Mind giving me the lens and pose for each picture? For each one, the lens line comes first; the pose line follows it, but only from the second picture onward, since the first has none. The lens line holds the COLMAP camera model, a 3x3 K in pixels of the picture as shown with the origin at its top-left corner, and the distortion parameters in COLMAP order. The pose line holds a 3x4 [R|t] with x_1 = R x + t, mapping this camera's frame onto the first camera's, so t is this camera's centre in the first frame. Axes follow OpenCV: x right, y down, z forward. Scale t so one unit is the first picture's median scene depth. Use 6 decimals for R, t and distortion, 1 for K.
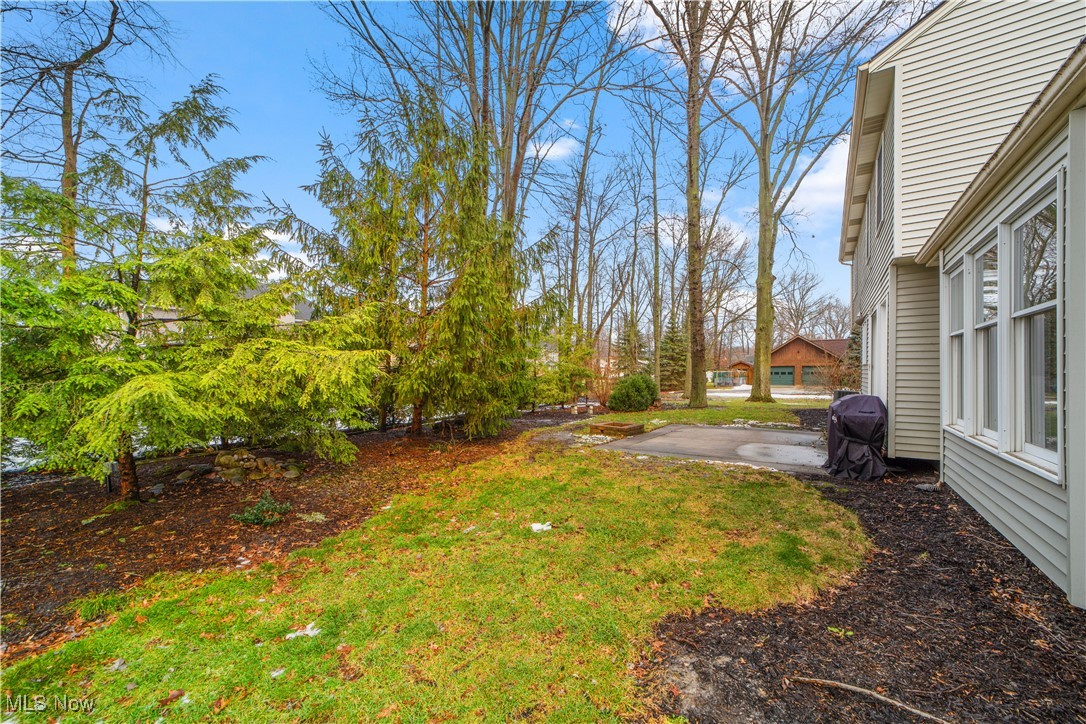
lens RADIAL K [[424.8, 0, 534.5], [0, 424.8, 369.1], [0, 0, 1]] dist [-0.019605, 0.009389]
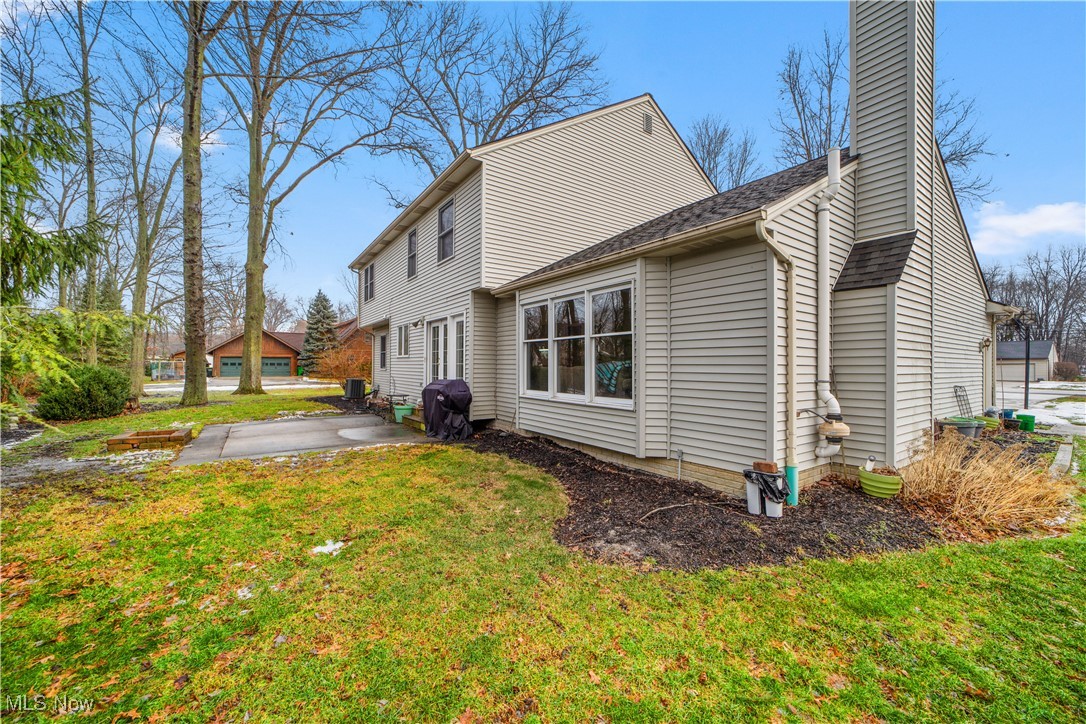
lens RADIAL K [[424.8, 0, 534.5], [0, 424.8, 369.1], [0, 0, 1]] dist [-0.019605, 0.009389]
pose [[0.363320, -0.006957, 0.931638, -0.593897], [-0.012343, 0.999848, 0.012280, 0.008051], [-0.931582, -0.015960, 0.363180, 0.325185]]
